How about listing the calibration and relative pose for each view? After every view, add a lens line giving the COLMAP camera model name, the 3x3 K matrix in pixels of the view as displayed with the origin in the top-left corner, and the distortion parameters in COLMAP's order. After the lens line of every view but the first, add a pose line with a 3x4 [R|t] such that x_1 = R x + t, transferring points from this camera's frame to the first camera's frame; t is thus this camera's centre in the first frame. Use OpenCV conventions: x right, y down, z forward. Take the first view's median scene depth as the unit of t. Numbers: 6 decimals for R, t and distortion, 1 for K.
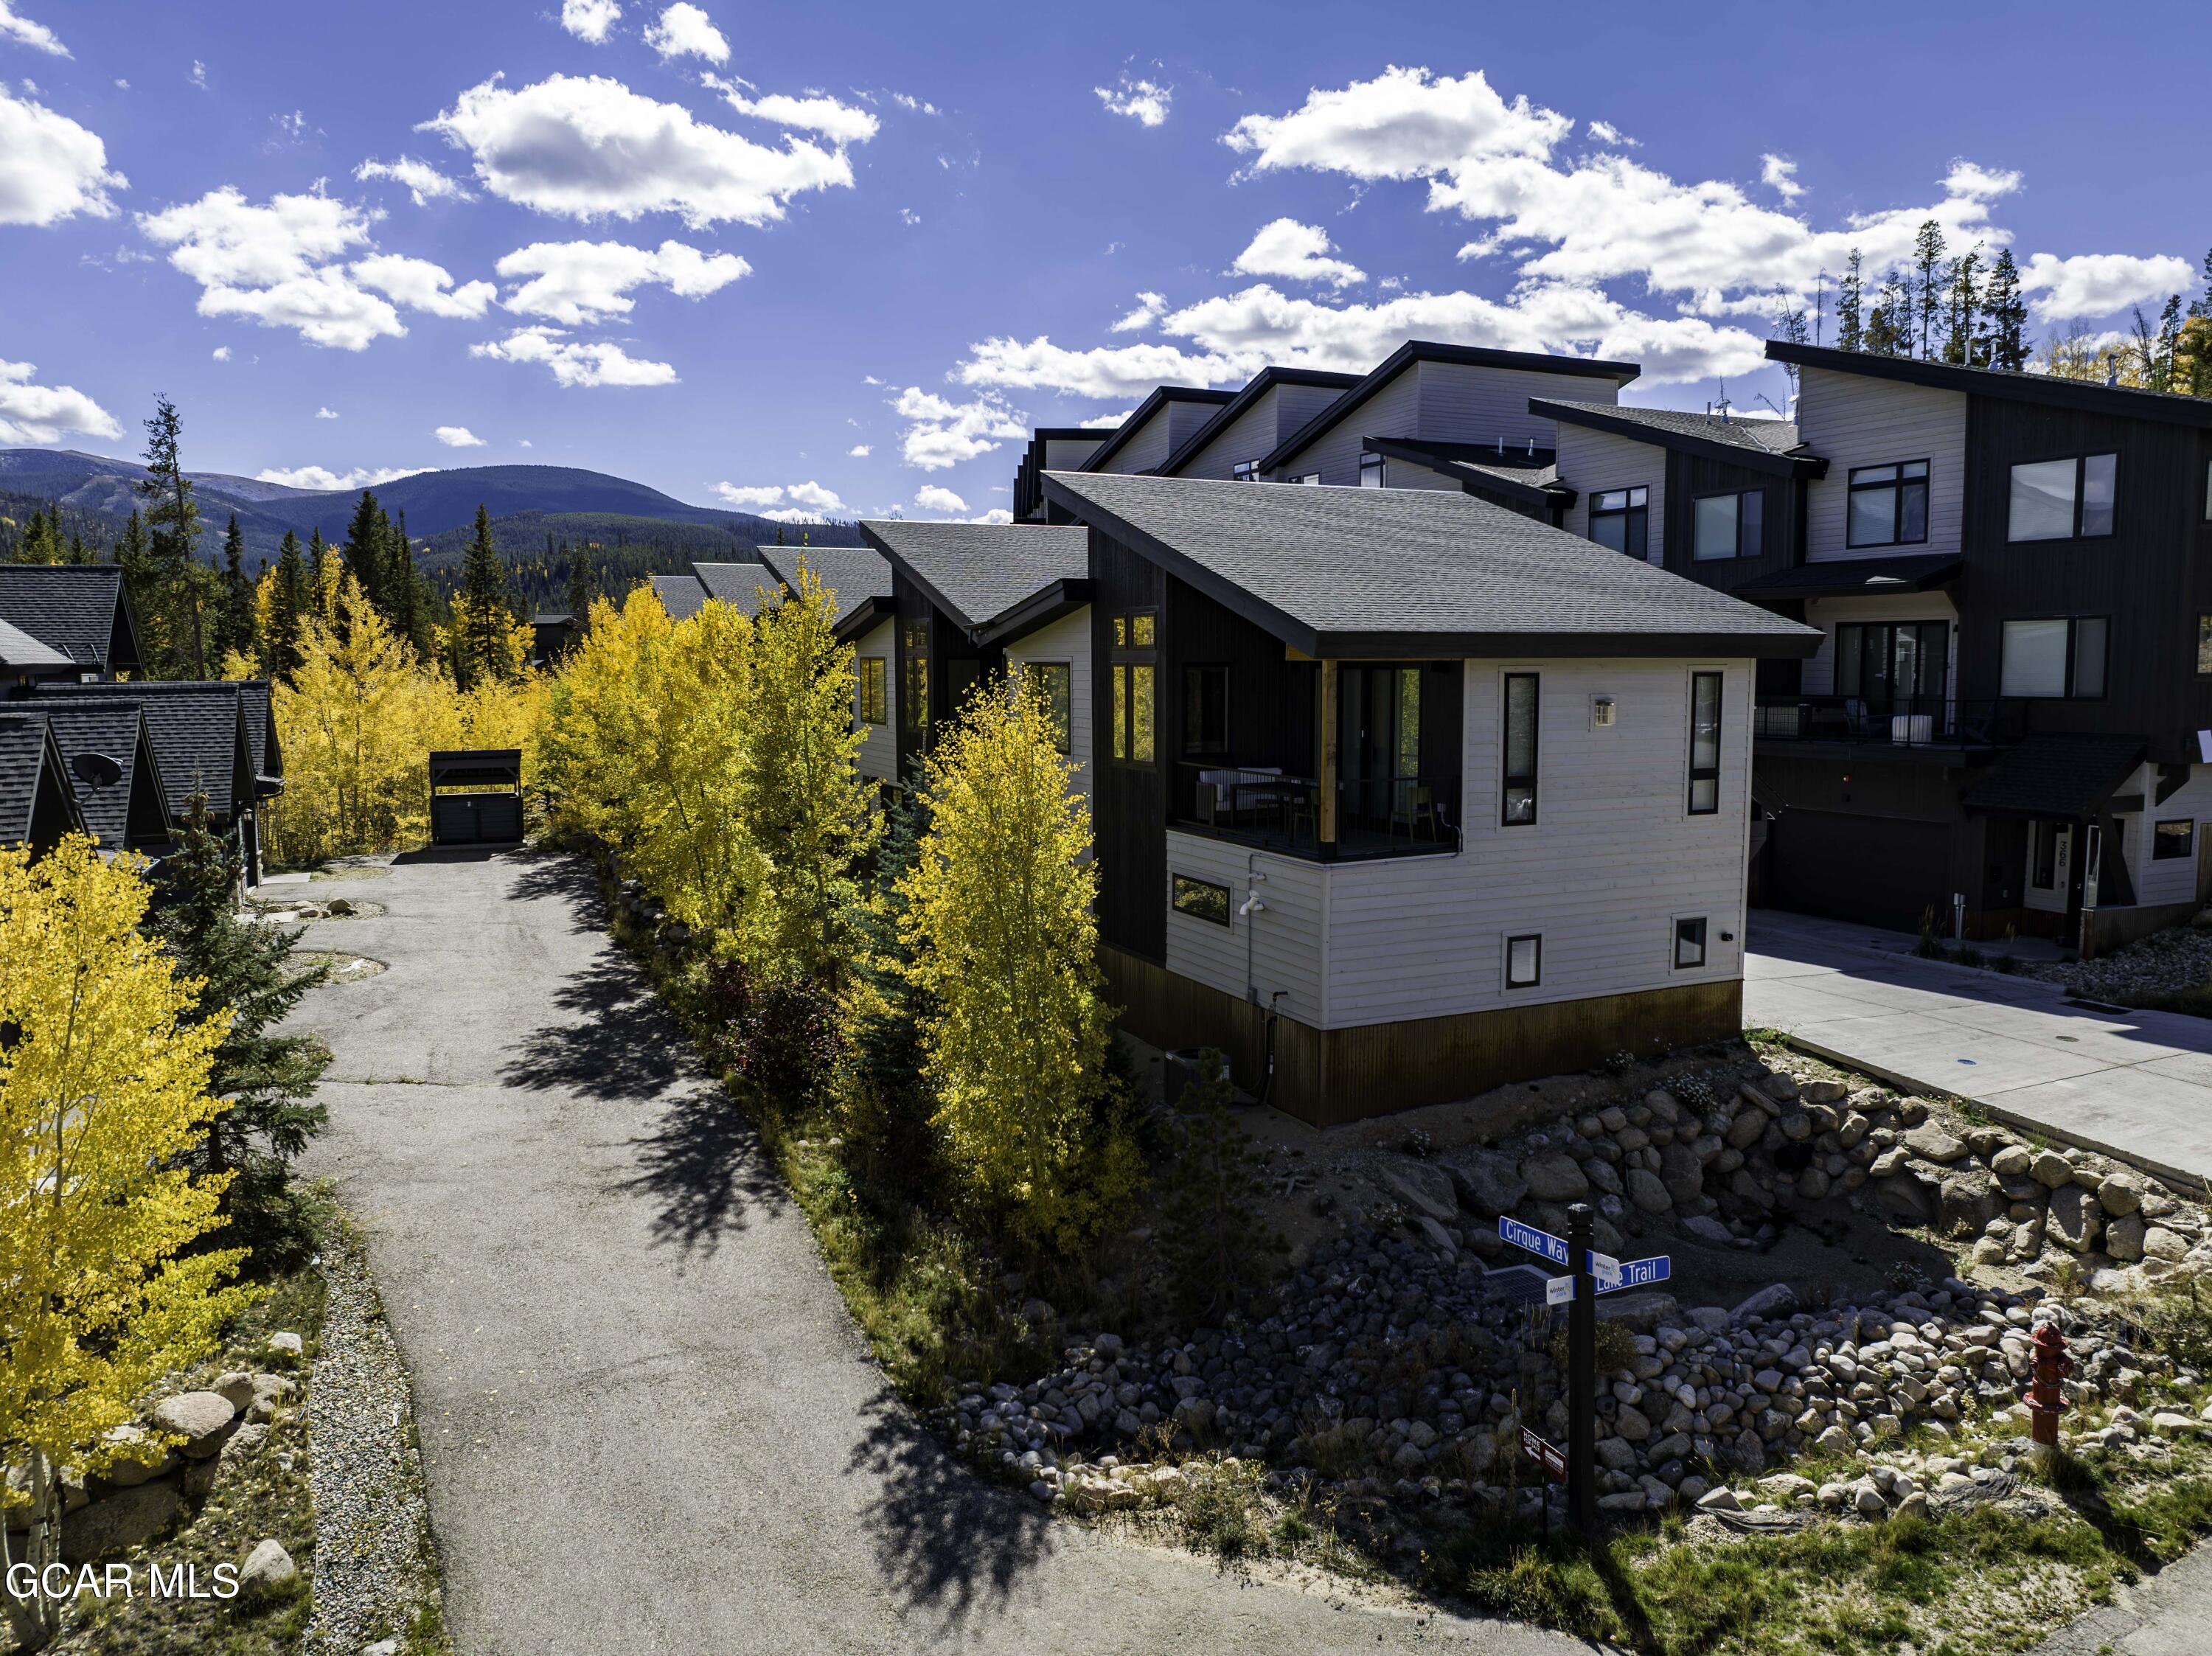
lens RADIAL K [[1547.1, 0, 1107.0], [0, 1547.1, 826.6], [0, 0, 1]] dist [-0.040638, 0.001627]
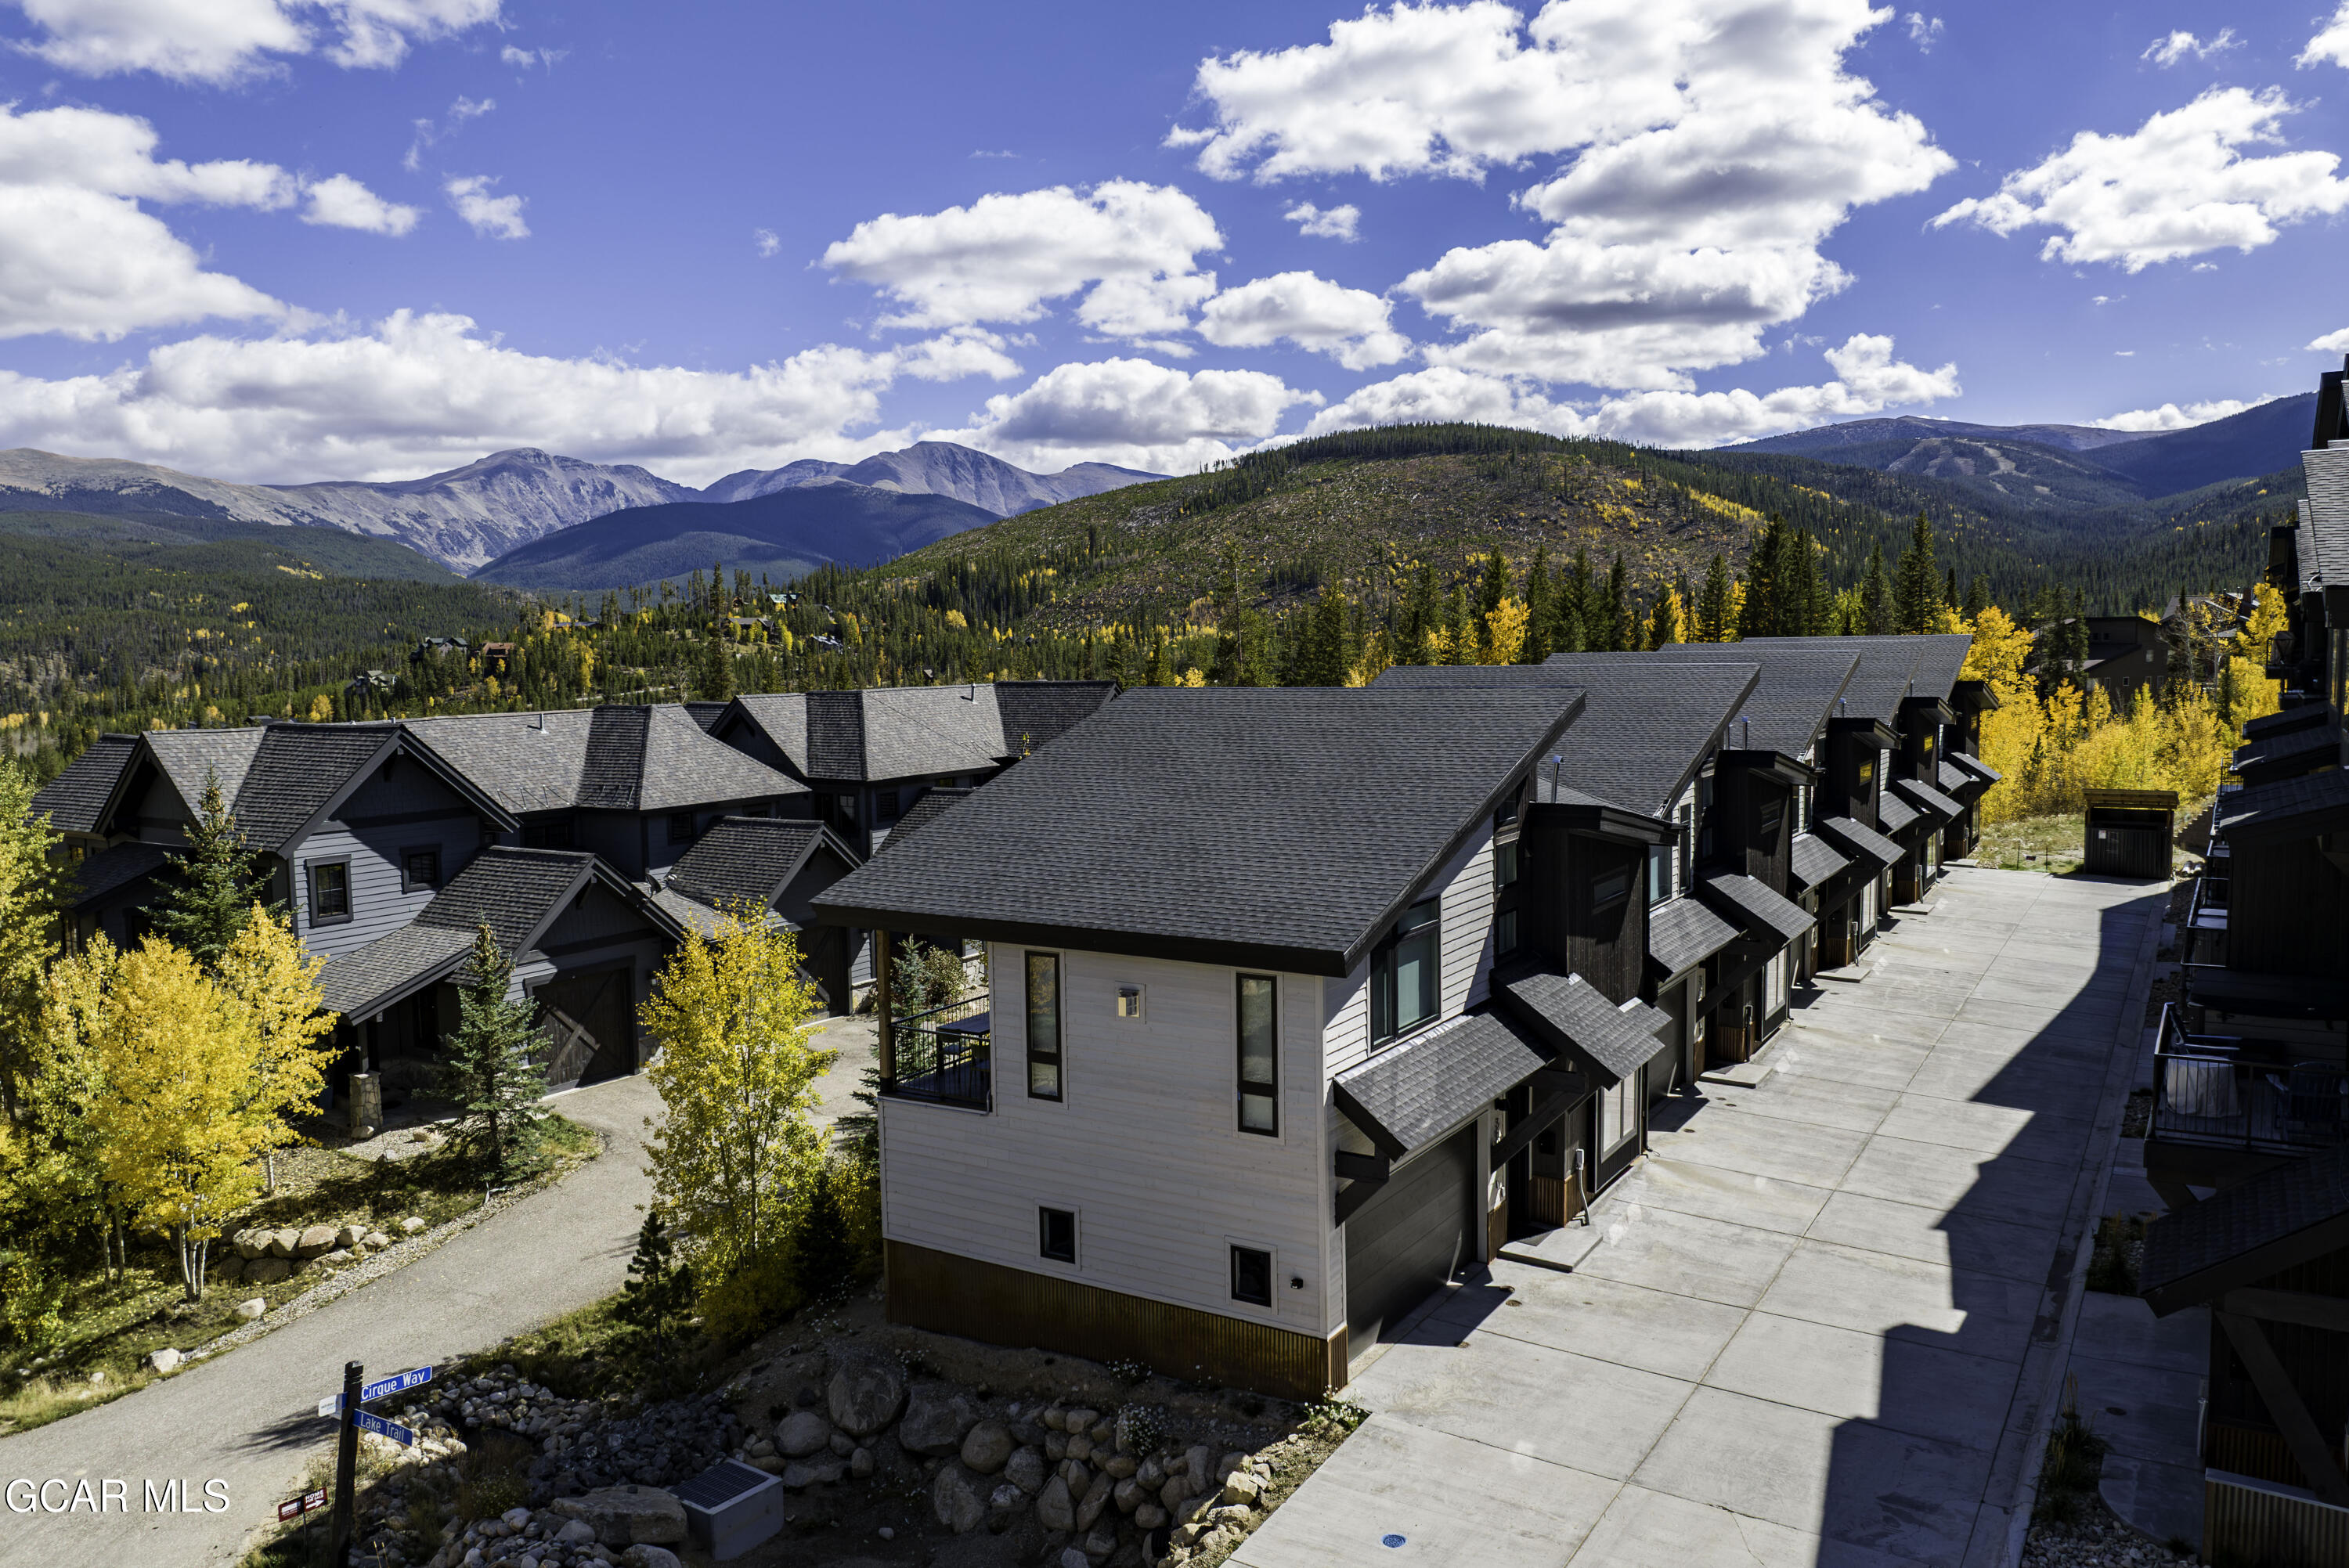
lens RADIAL K [[1644.9, 0, 1176.0], [0, 1644.9, 786.4], [0, 0, 1]] dist [-0.003859, -0.000621]
pose [[0.534245, 0.062337, -0.843028, 1.202209], [-0.072803, 0.996965, 0.027583, -0.240272], [0.842189, 0.046639, 0.537162, 0.473391]]
